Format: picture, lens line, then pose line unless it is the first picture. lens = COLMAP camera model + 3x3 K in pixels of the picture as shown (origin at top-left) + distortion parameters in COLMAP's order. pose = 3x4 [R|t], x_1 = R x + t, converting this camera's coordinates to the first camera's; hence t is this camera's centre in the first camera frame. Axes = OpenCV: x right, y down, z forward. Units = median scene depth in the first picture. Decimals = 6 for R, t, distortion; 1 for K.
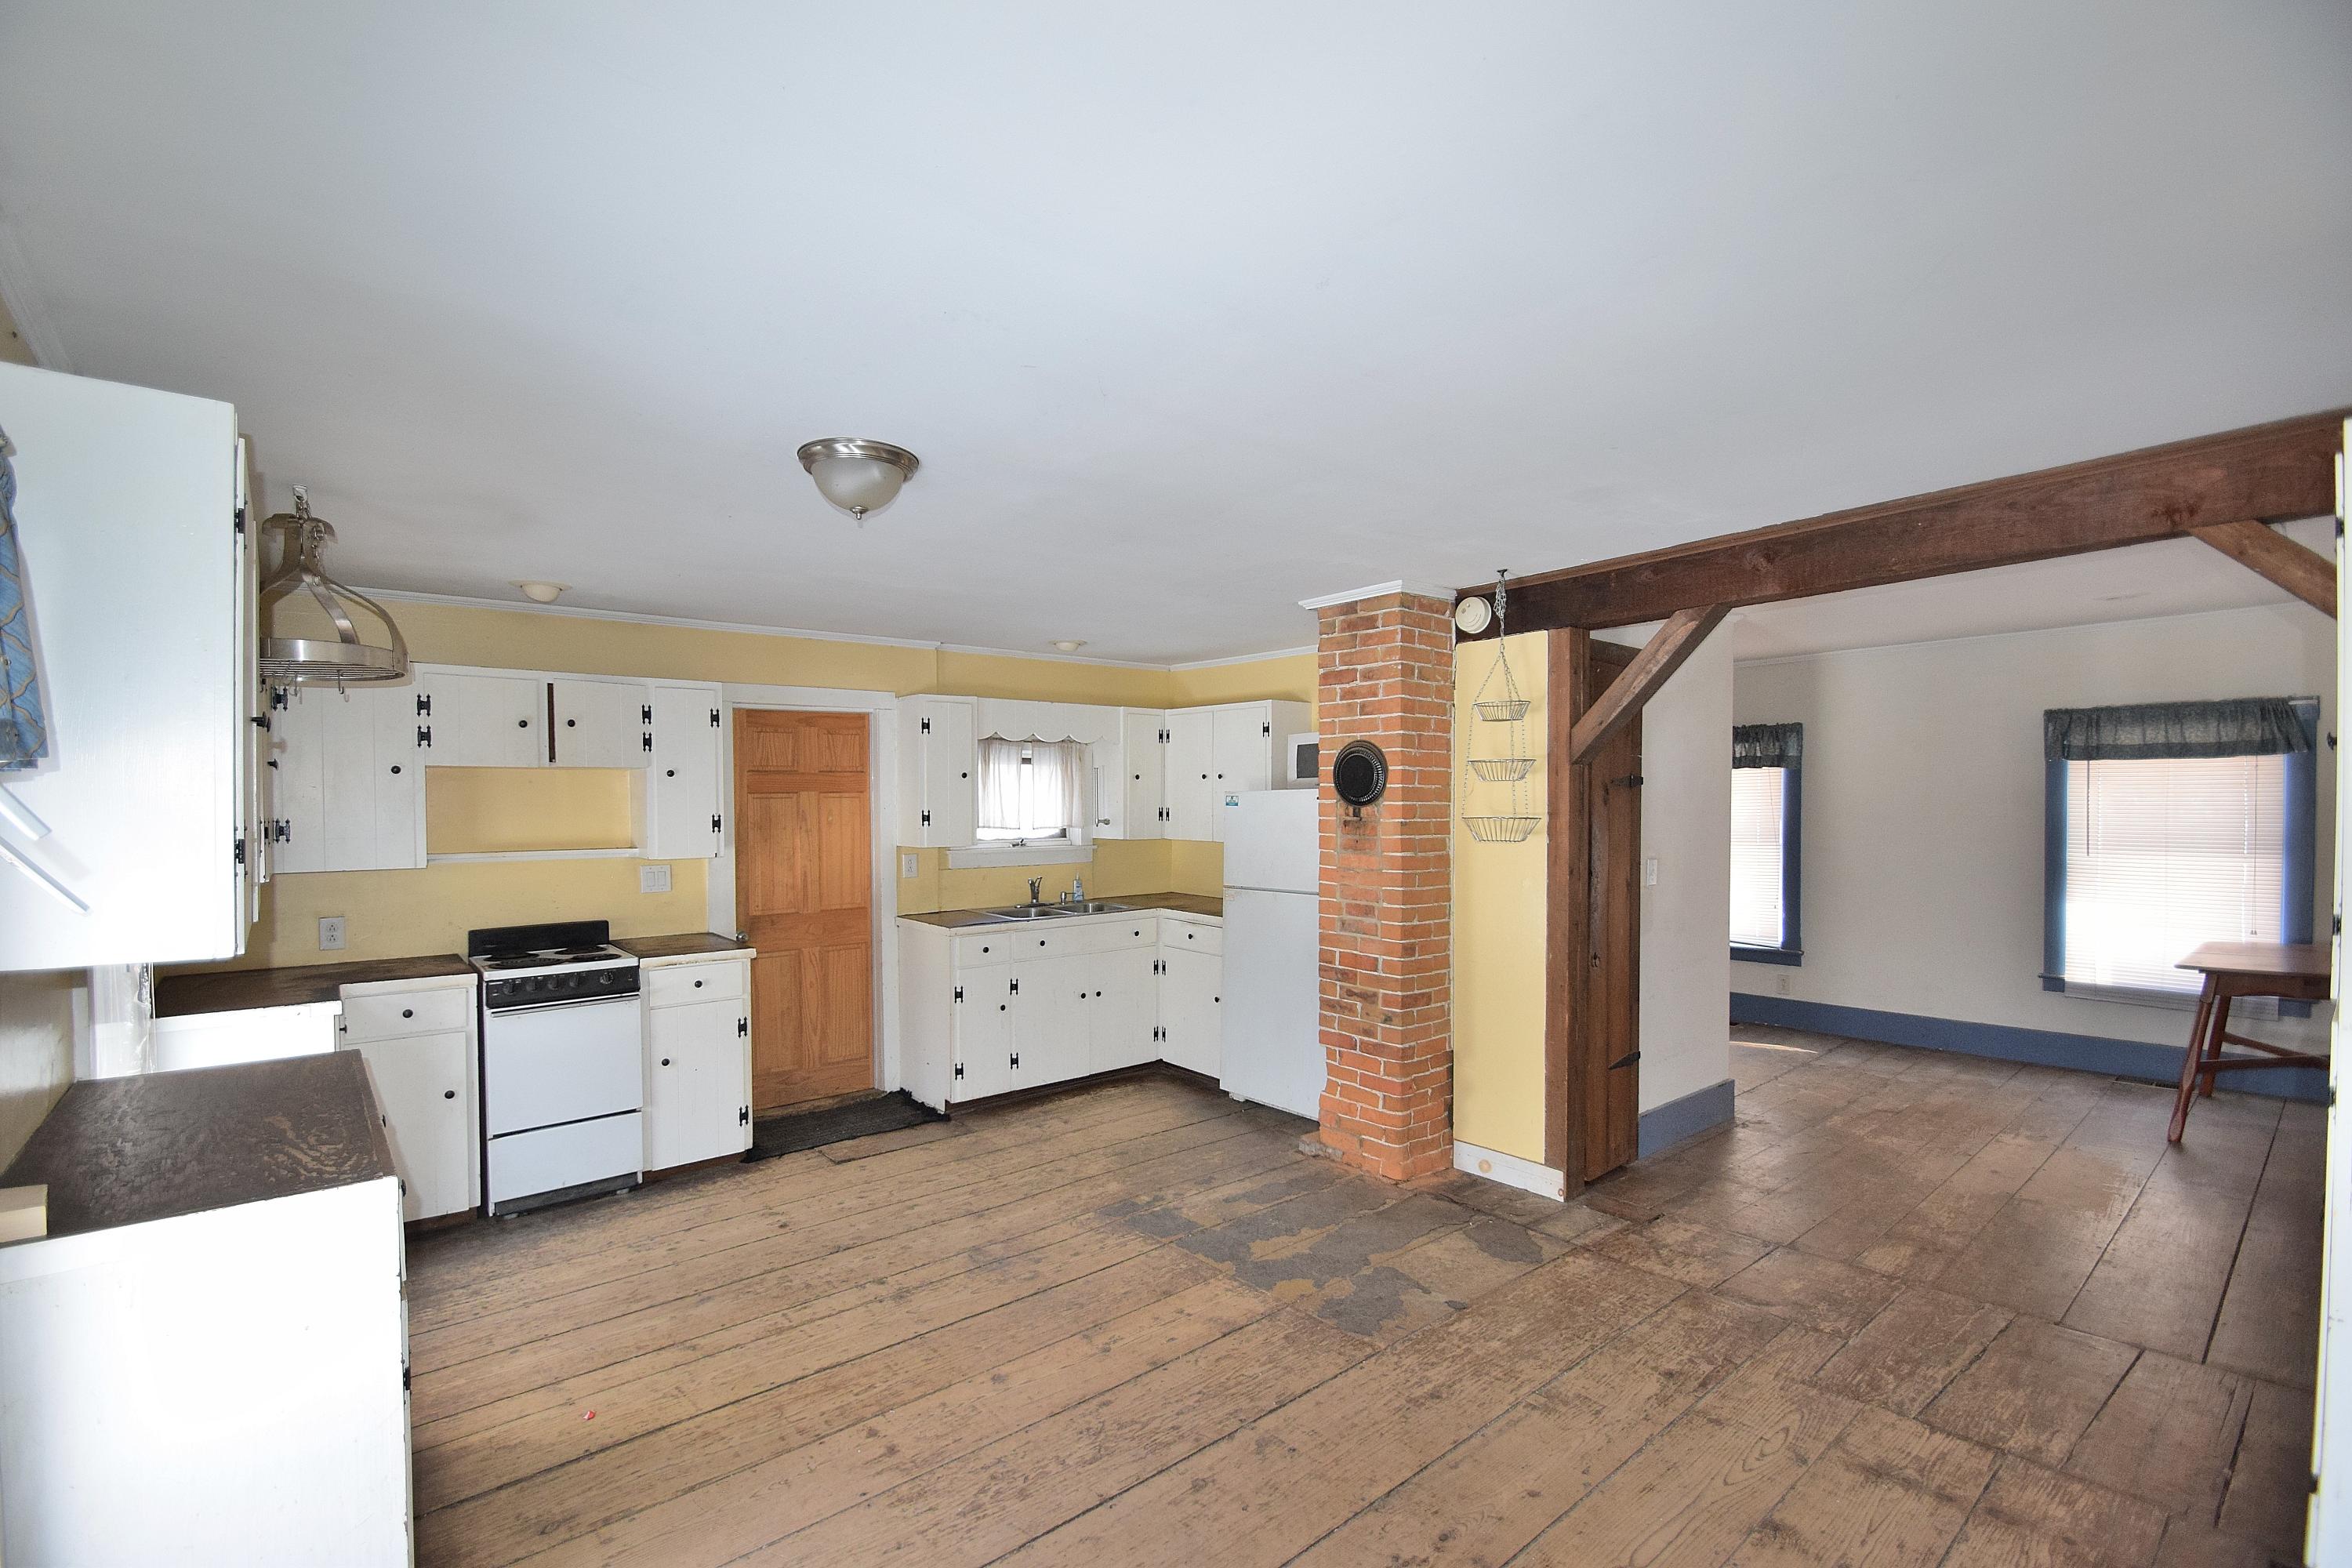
lens RADIAL K [[1036.7, 0, 1172.0], [0, 1036.7, 825.3], [0, 0, 1]] dist [0.020570, -0.016111]
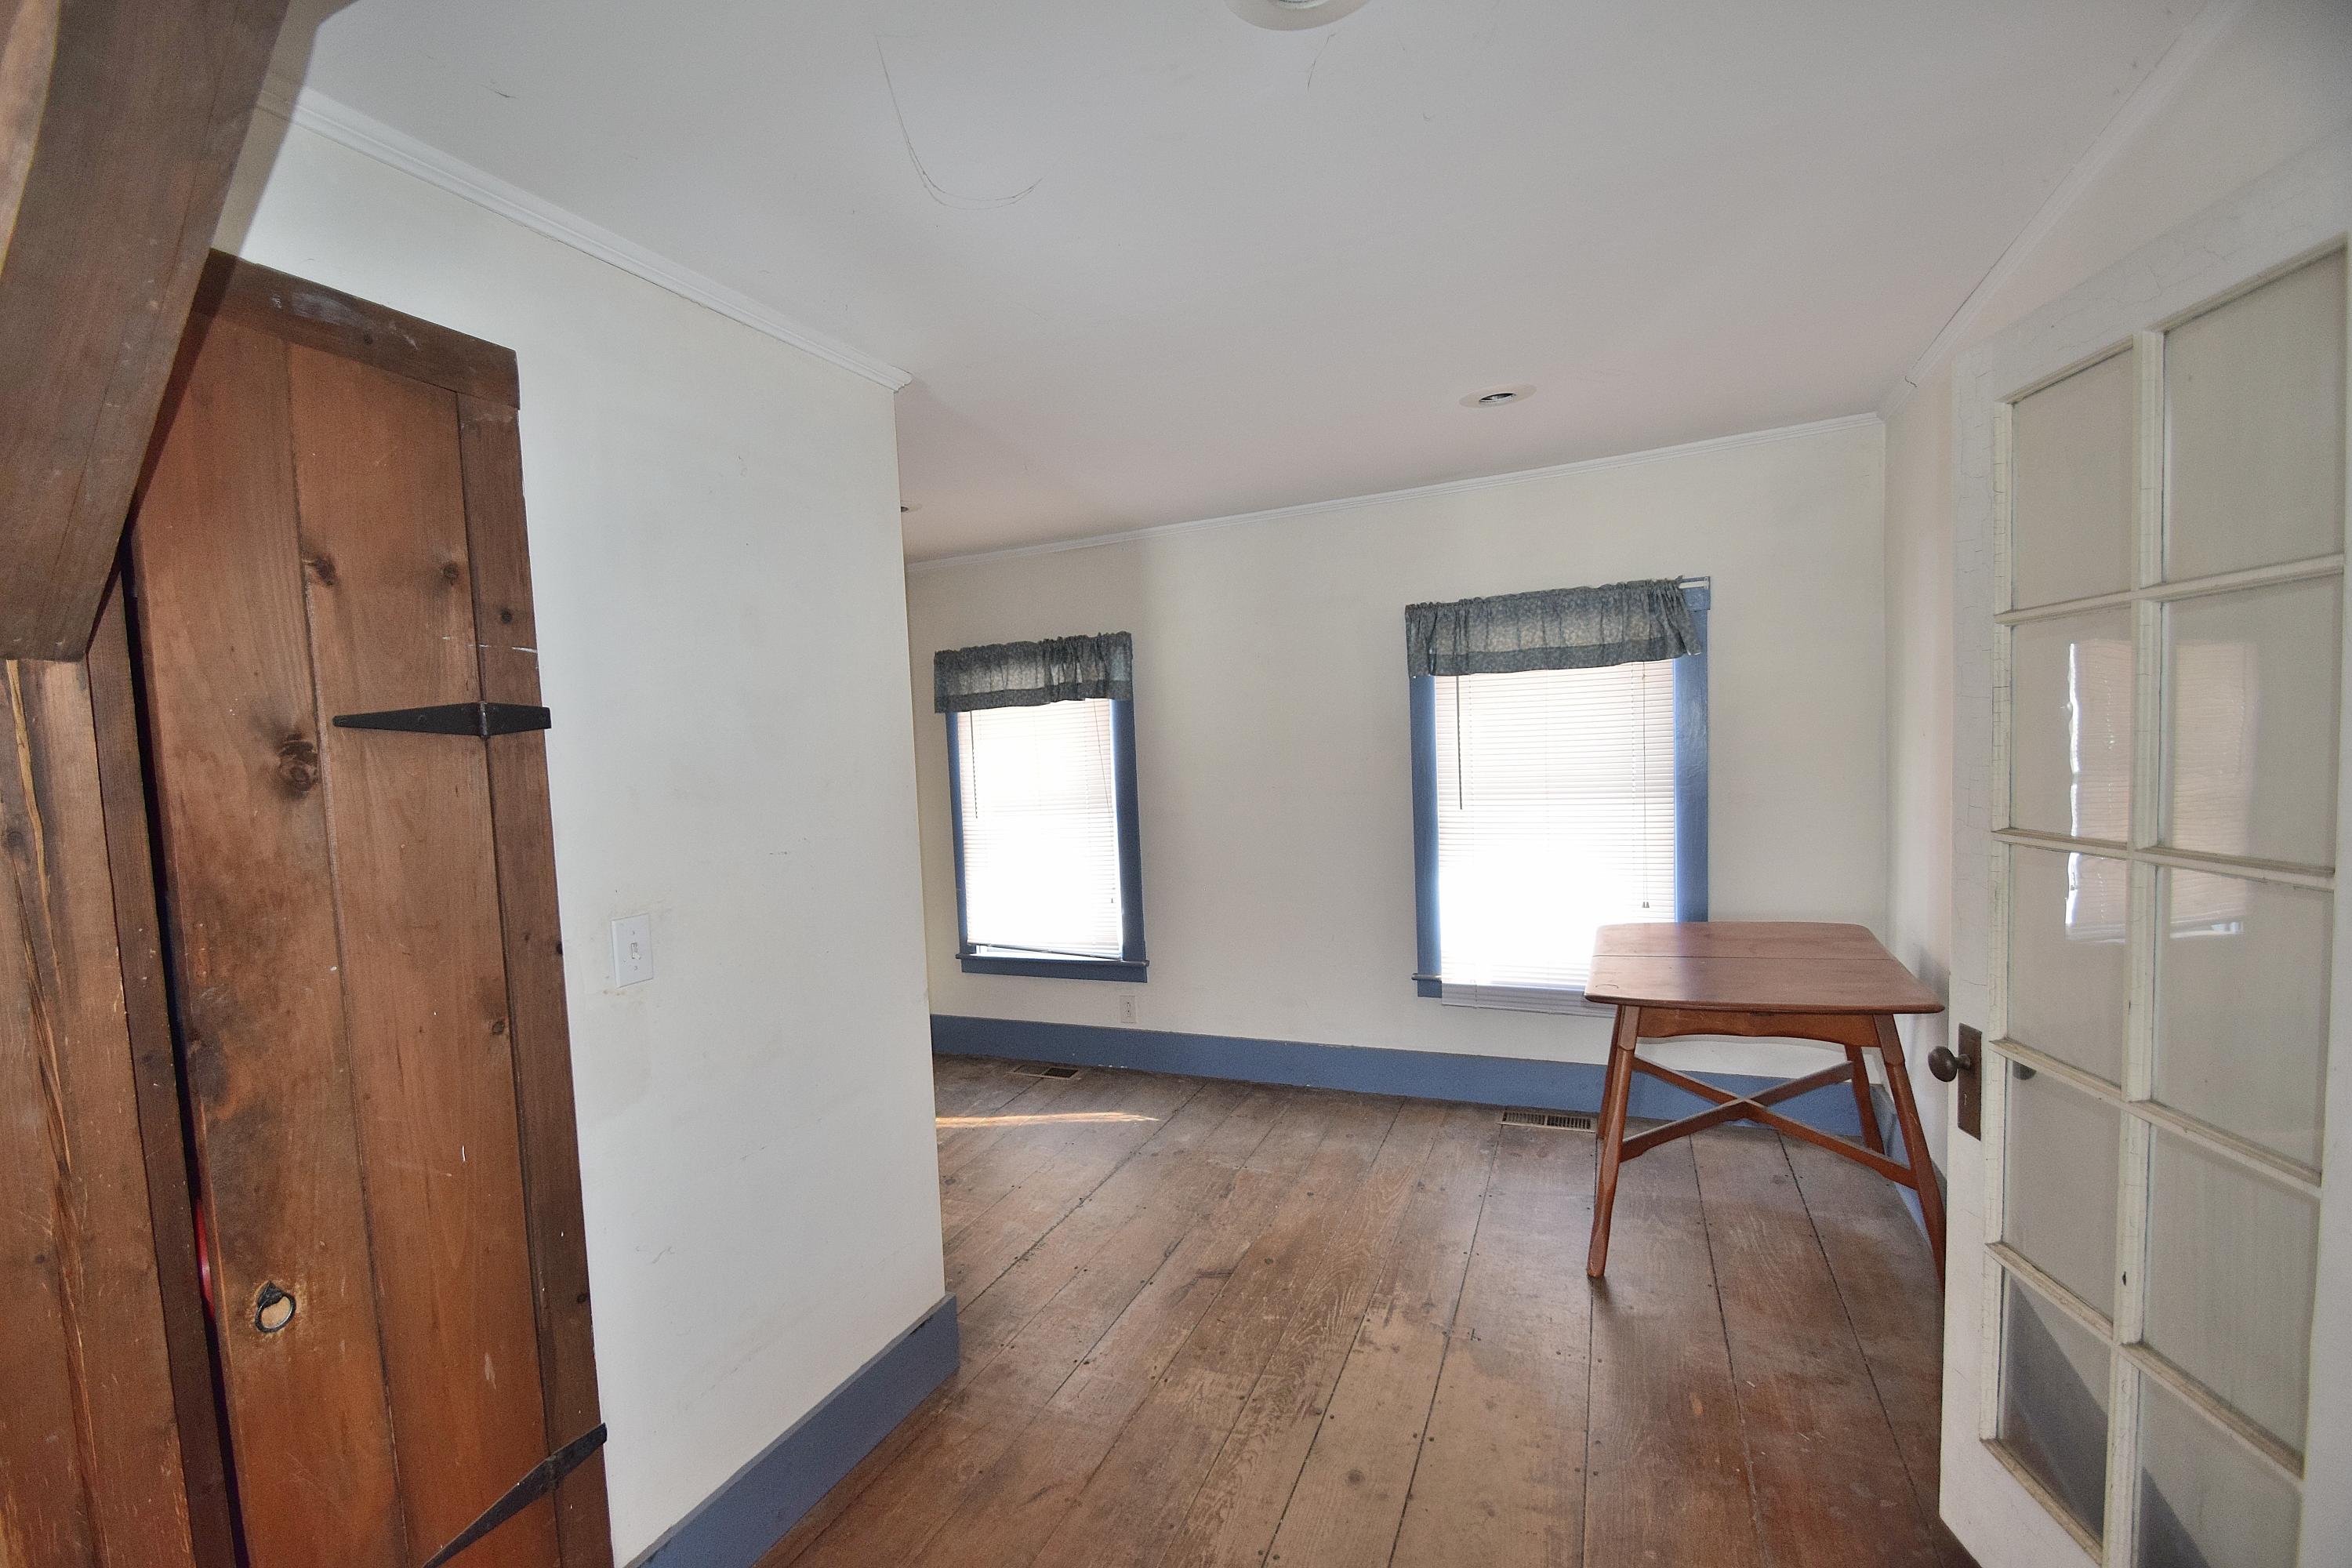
lens RADIAL K [[1036.7, 0, 1172.0], [0, 1036.7, 825.3], [0, 0, 1]] dist [0.020570, -0.016111]
pose [[0.892265, -0.061966, 0.447239, 0.385054], [0.045768, 0.997848, 0.046947, -0.002884], [-0.449186, -0.021420, 0.893181, 0.456063]]
